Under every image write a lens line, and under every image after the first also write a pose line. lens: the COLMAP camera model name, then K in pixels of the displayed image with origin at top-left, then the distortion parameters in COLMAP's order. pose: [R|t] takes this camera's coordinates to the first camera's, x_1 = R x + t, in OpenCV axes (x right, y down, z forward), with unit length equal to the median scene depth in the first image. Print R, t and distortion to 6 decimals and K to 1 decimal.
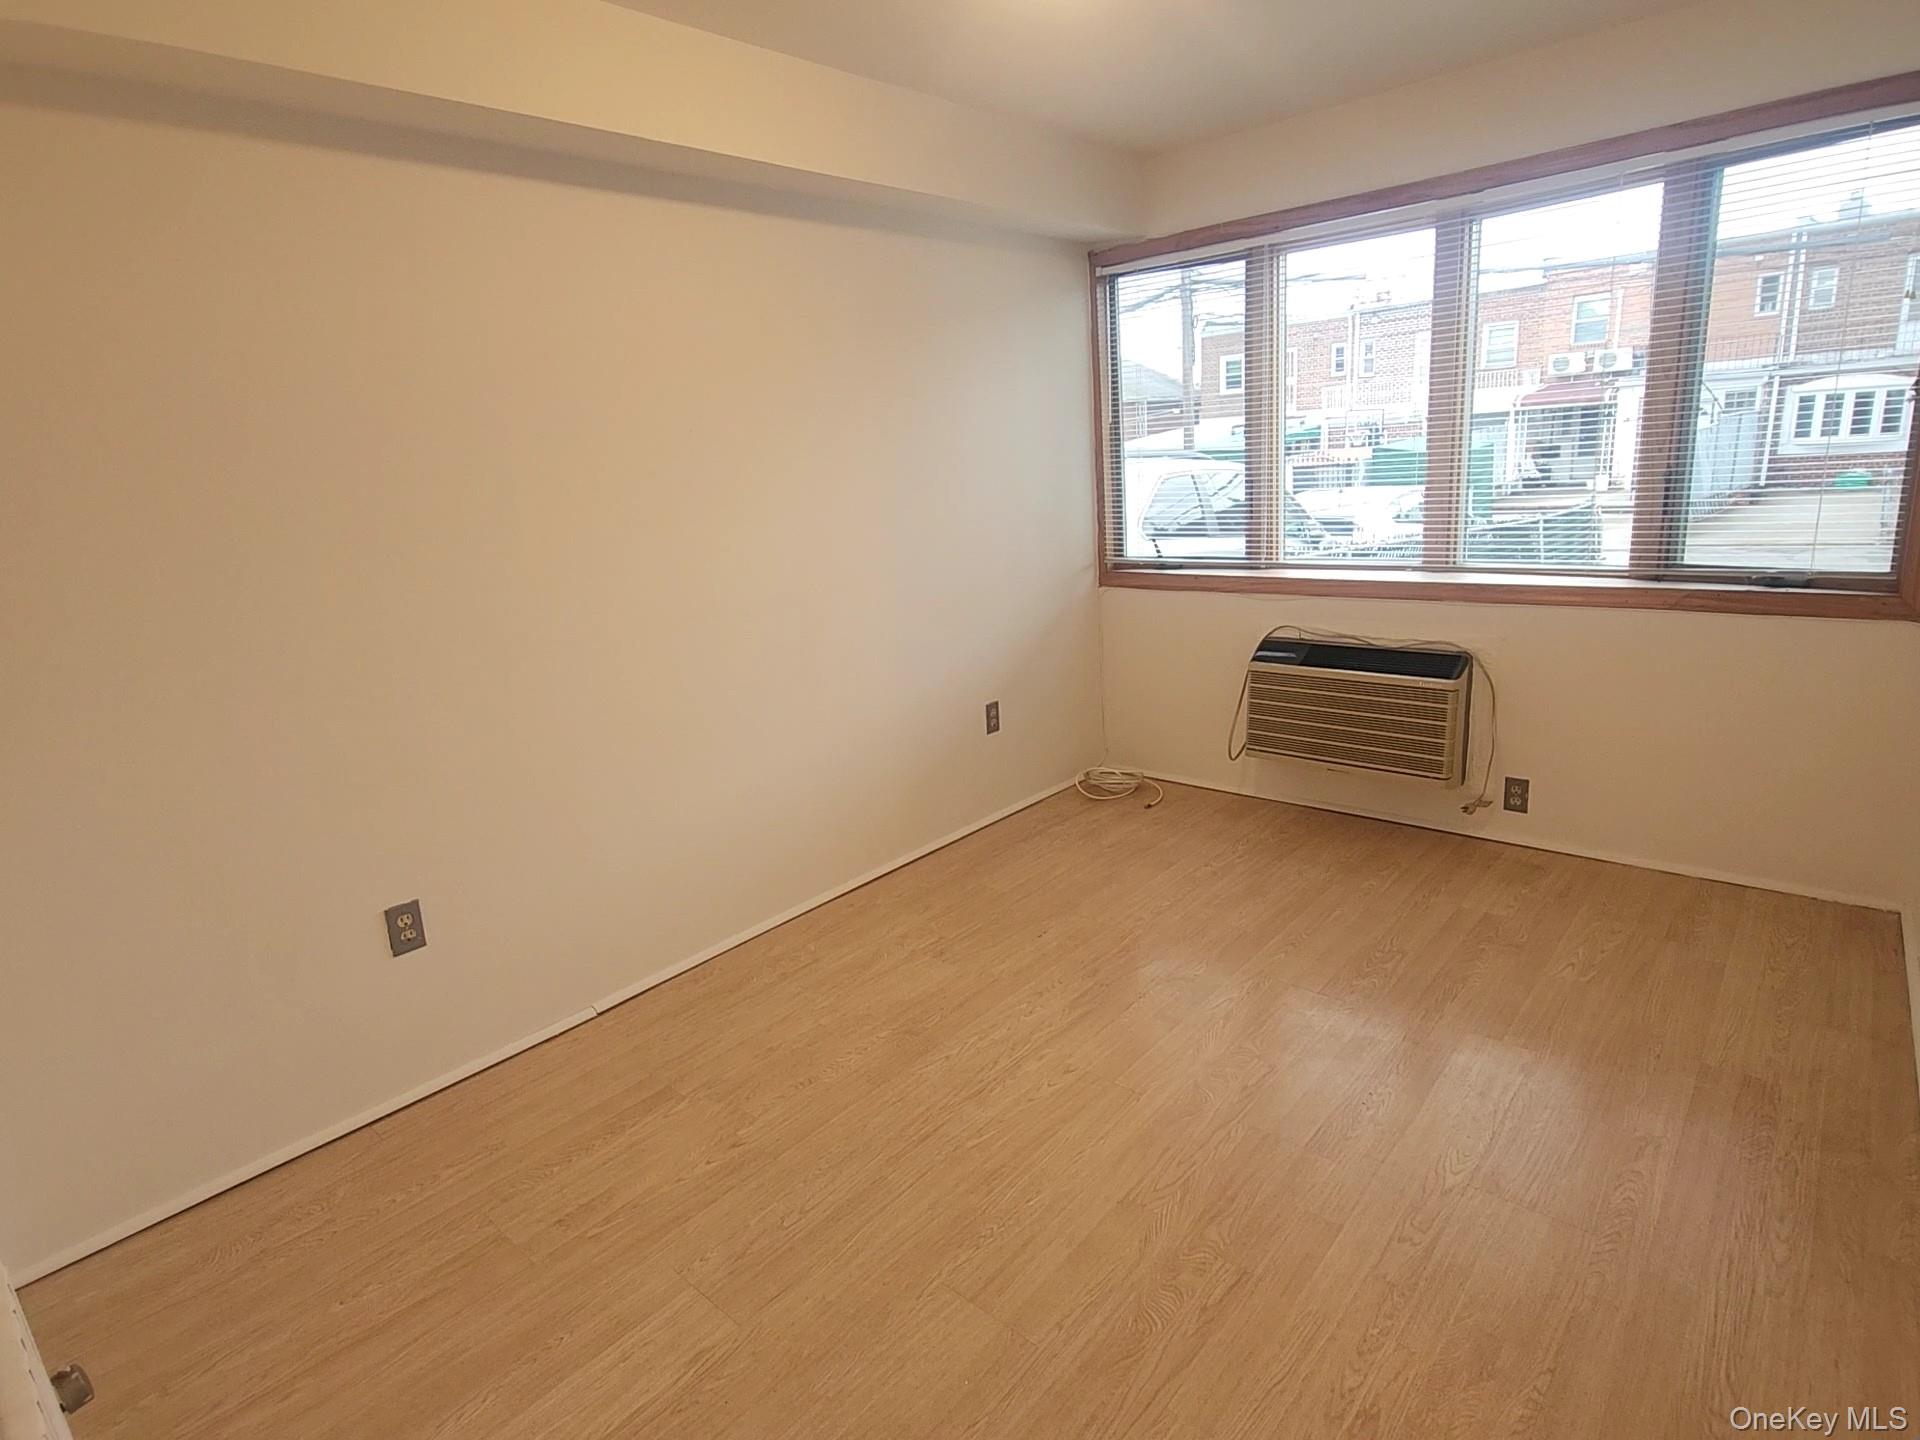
lens RADIAL K [[1028.7, 0, 962.7], [0, 1028.7, 686.8], [0, 0, 1]] dist [0.050622, -0.014950]
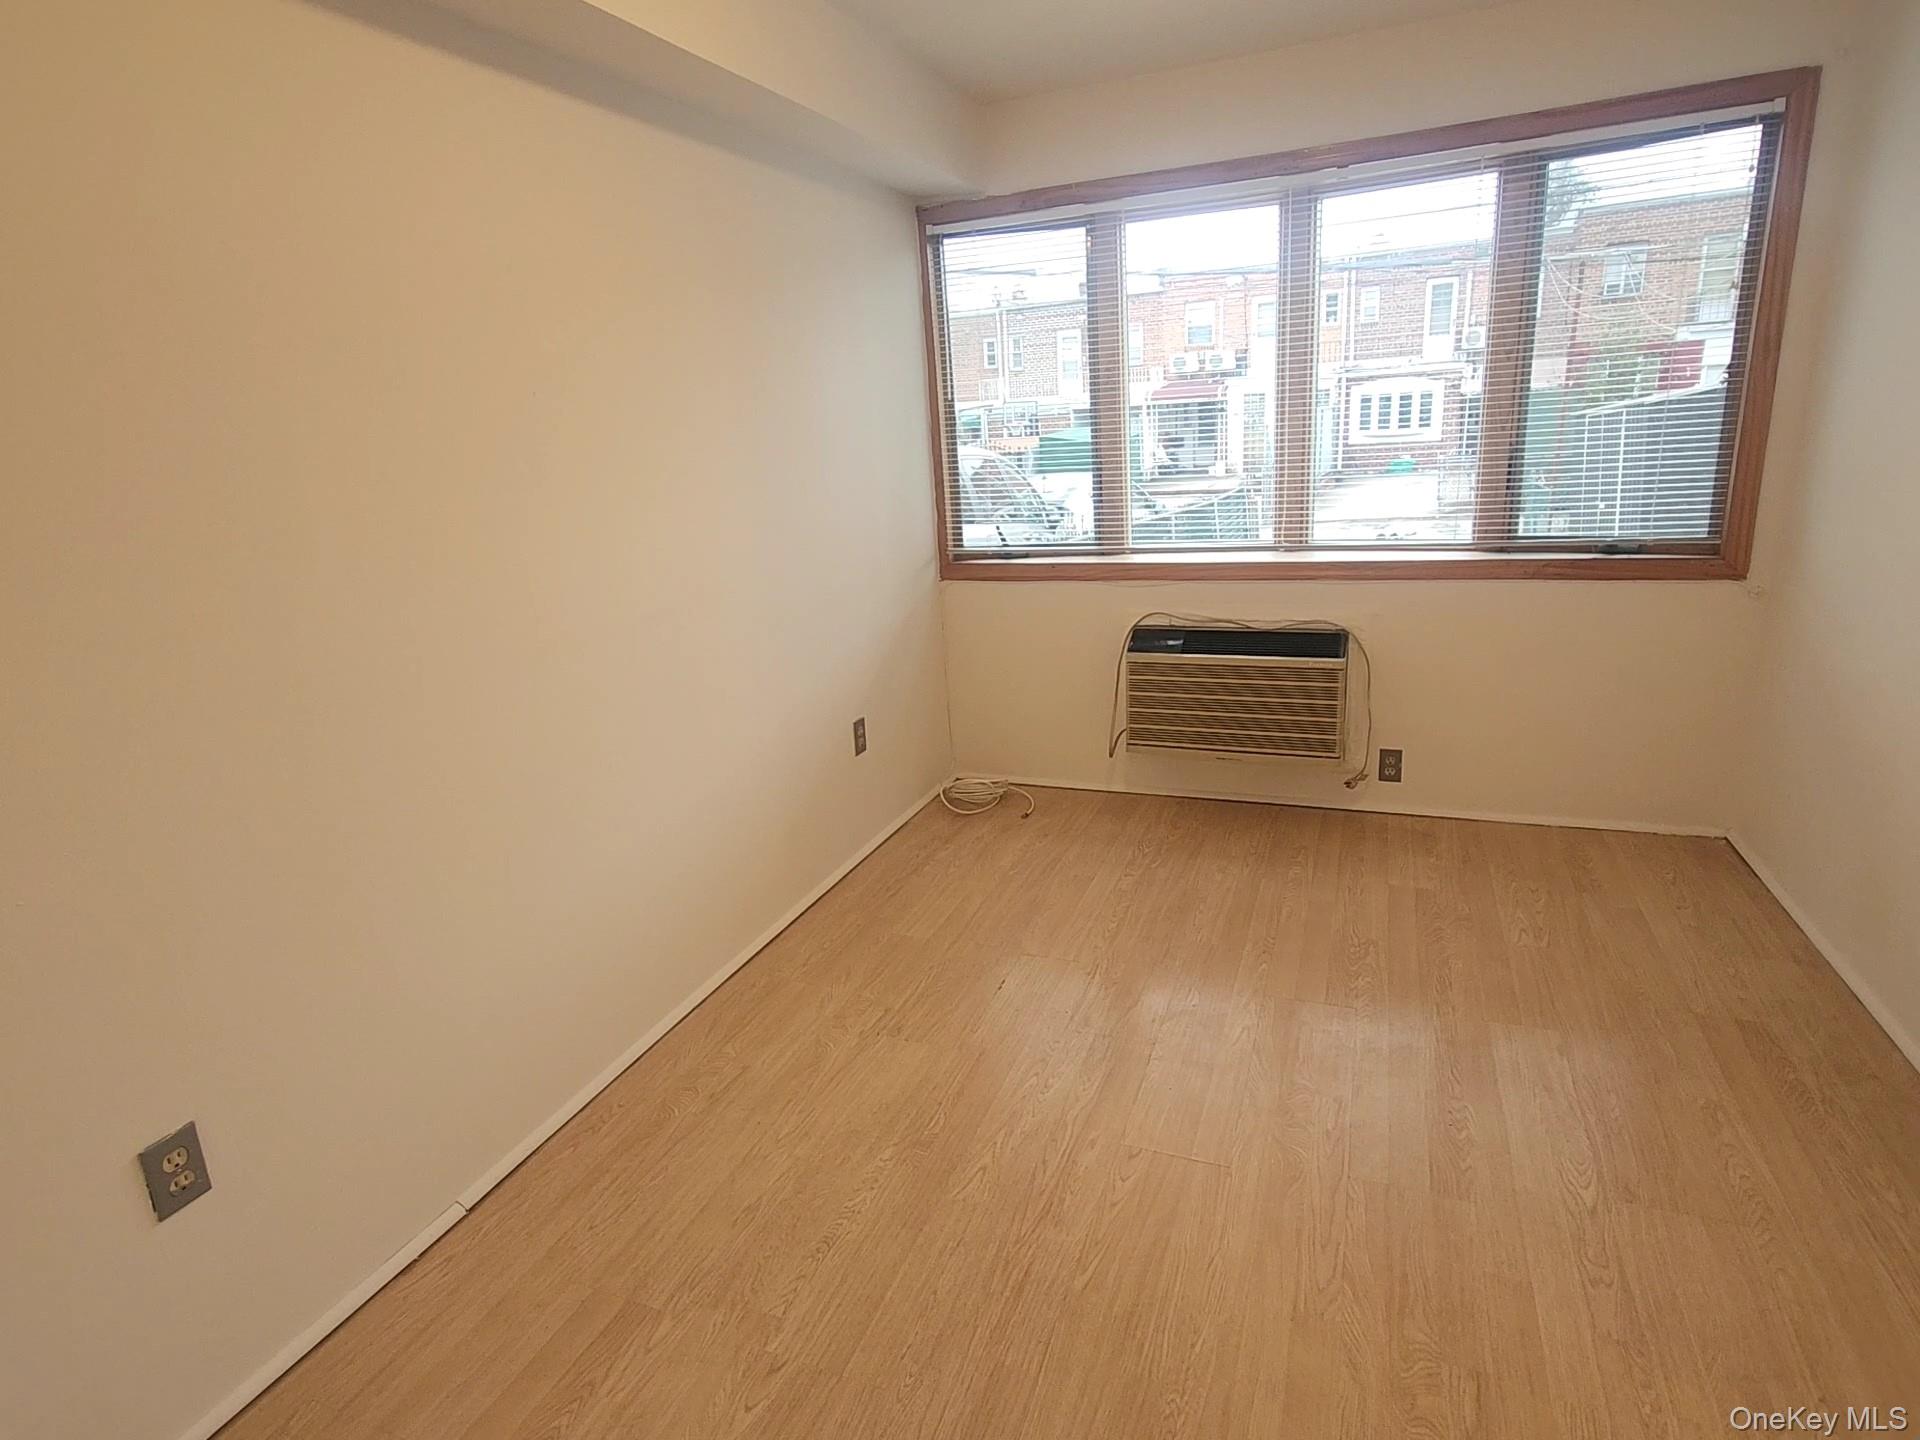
lens RADIAL K [[1028.7, 0, 962.7], [0, 1028.7, 686.8], [0, 0, 1]] dist [0.050622, -0.014950]
pose [[0.941348, -0.078588, 0.328159, -0.172667], [0.075753, 0.996896, 0.021436, -0.024217], [-0.328825, 0.004681, 0.944379, 0.151051]]
